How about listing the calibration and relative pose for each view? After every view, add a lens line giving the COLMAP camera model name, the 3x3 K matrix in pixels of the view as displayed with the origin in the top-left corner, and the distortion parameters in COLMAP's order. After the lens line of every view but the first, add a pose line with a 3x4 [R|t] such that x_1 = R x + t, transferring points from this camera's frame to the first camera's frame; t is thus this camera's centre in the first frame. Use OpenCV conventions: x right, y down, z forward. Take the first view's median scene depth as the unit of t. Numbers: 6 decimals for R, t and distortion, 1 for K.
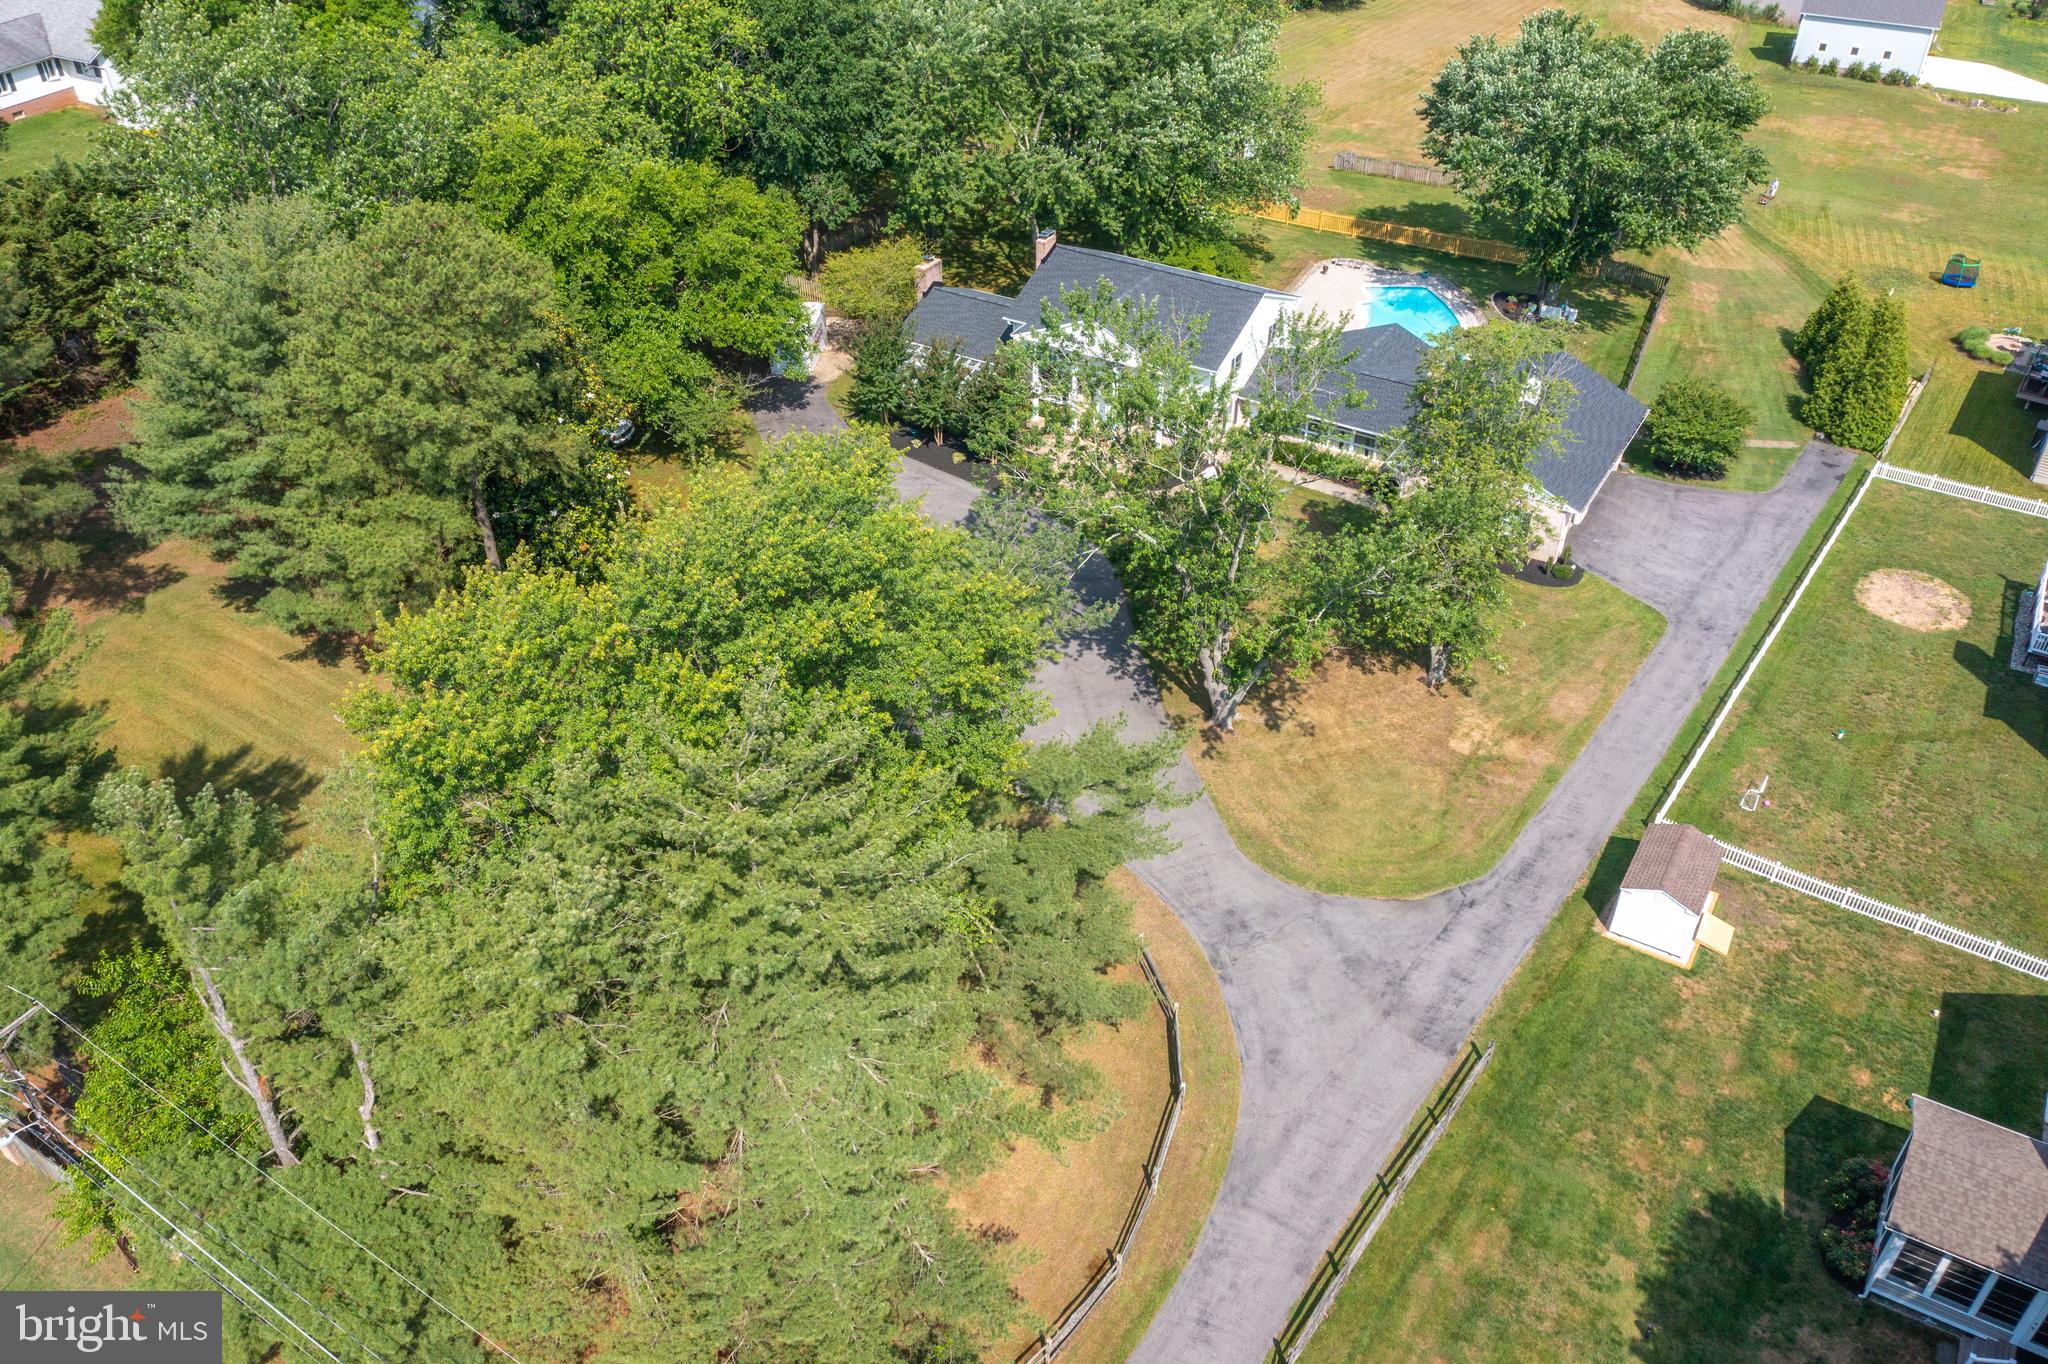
lens RADIAL K [[1587.5, 0, 1028.3], [0, 1587.5, 717.1], [0, 0, 1]] dist [-0.024910, -0.001312]
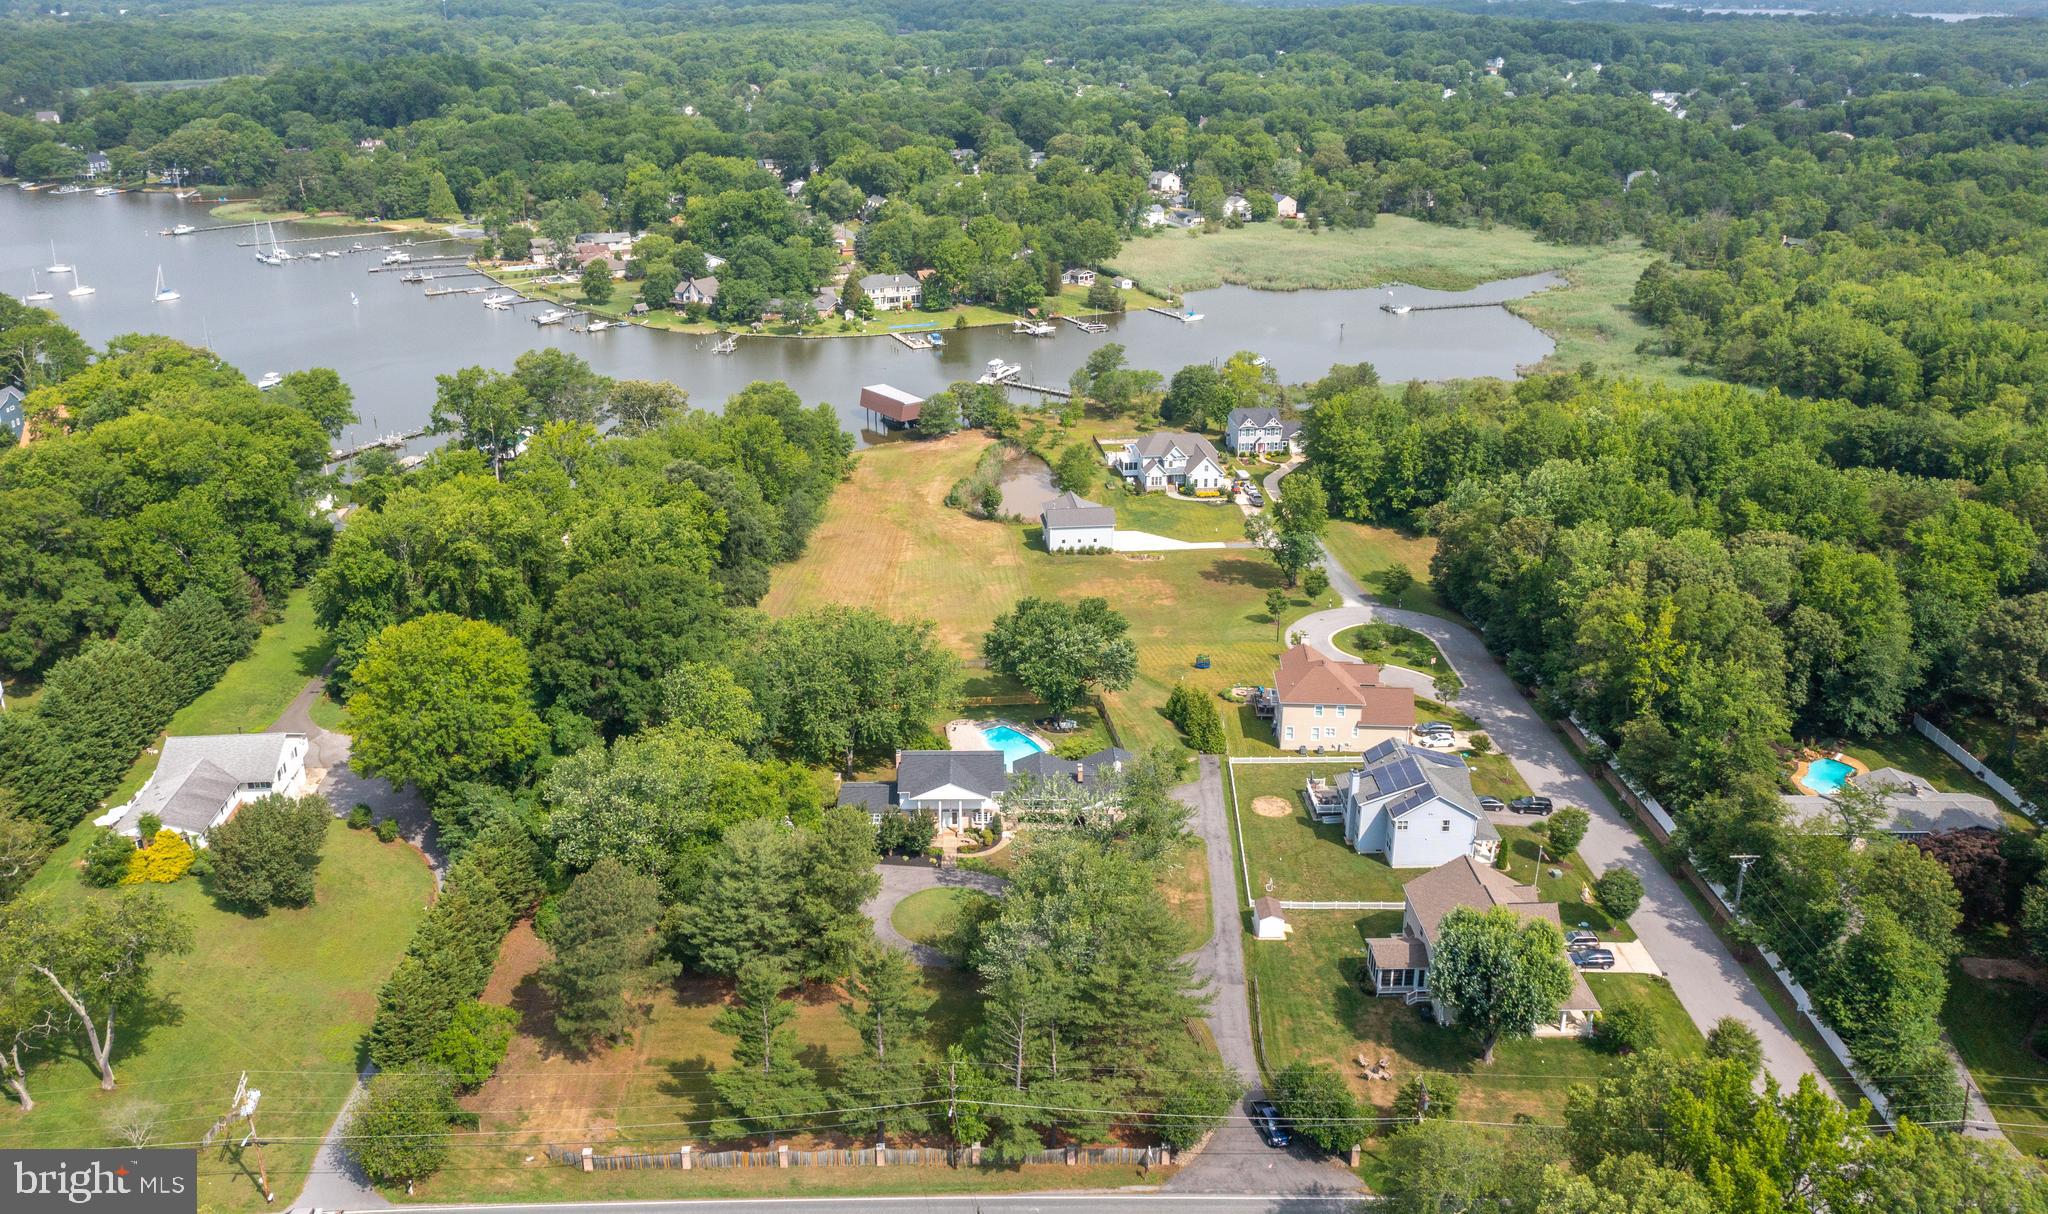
lens RADIAL K [[1658.7, 0, 1024.0], [0, 1658.7, 607.0], [0, 0, 1]] dist [-0.000708, -0.000538]
pose [[0.837576, -0.194936, 0.510359, -0.946849], [0.327883, 0.926589, -0.184187, -0.007056], [-0.436988, 0.321609, 0.840005, -1.047020]]
